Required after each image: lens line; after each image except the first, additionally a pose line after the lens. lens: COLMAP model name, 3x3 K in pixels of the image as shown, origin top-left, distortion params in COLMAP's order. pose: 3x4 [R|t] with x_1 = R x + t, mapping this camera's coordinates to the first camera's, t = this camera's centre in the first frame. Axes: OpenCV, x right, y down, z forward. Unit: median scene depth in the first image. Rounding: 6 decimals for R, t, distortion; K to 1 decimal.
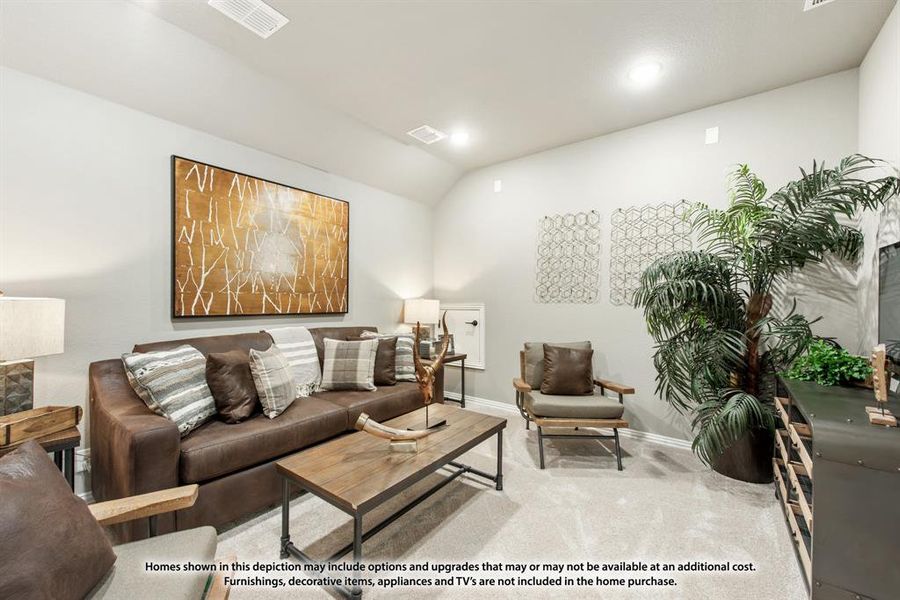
lens RADIAL K [[376.5, 0, 457.8], [0, 376.5, 301.4], [0, 0, 1]] dist [0.013172, -0.002739]
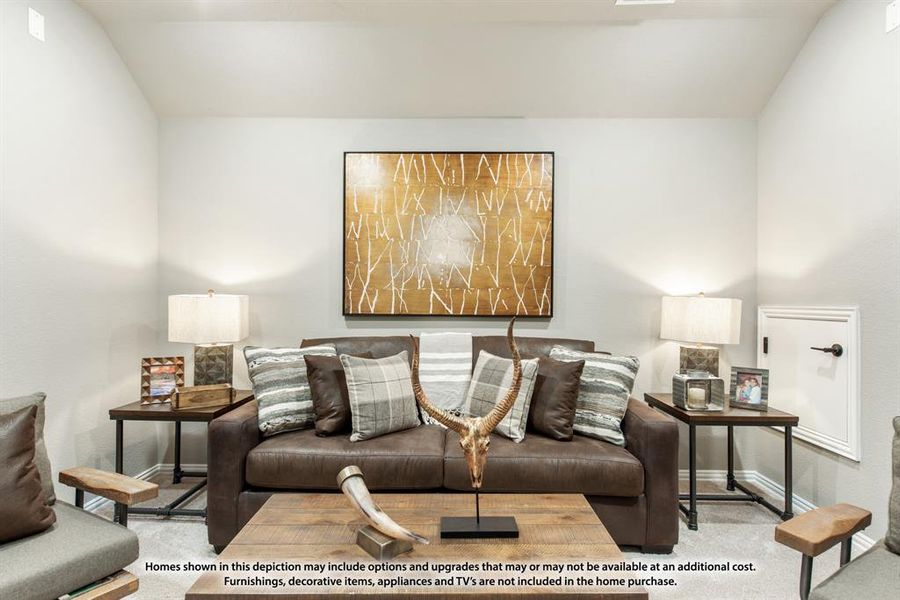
lens RADIAL K [[464.9, 0, 451.4], [0, 464.9, 300.4], [0, 0, 1]] dist [0.015002, -0.002341]
pose [[0.569978, 0.002050, -0.821657, 0.336930], [-0.005163, 0.999986, -0.001086, 0.003041], [0.821644, 0.004861, 0.569981, 0.441679]]
